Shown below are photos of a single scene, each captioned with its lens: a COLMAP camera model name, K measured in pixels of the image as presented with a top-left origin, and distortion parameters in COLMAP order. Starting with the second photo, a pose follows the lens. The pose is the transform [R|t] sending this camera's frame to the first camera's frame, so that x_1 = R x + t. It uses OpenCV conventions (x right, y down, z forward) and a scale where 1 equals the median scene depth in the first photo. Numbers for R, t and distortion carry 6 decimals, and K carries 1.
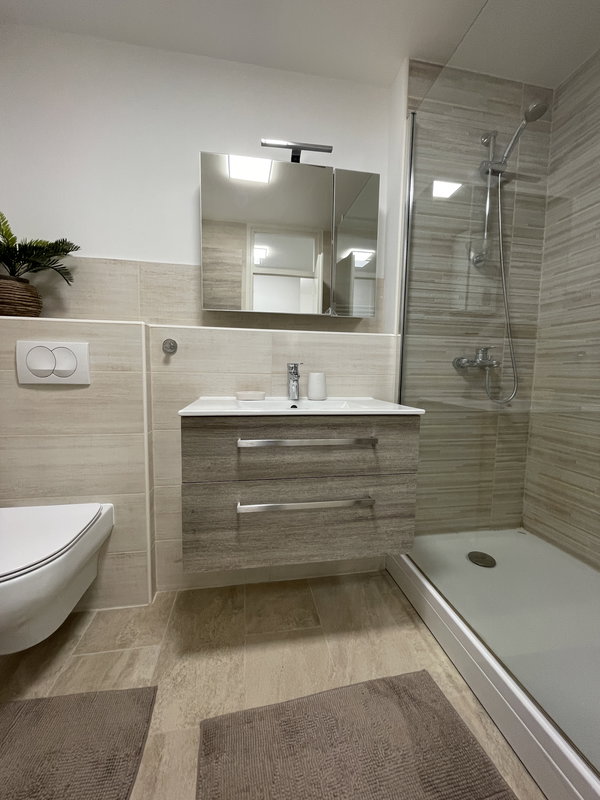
lens RADIAL K [[322.1, 0, 299.4], [0, 322.1, 397.0], [0, 0, 1]] dist [0.003040, -0.000370]
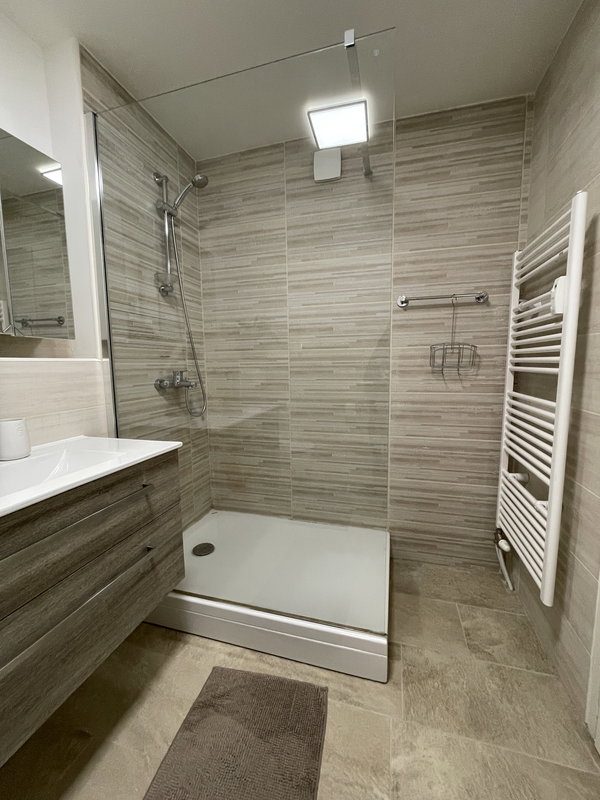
lens RADIAL K [[322.1, 0, 301.3], [0, 322.1, 398.8], [0, 0, 1]] dist [0.003040, -0.000370]
pose [[0.443985, -0.118906, 0.888110, -0.254430], [0.096802, 0.991720, 0.084385, -0.107554], [-0.890790, 0.048505, 0.451819, 0.114346]]
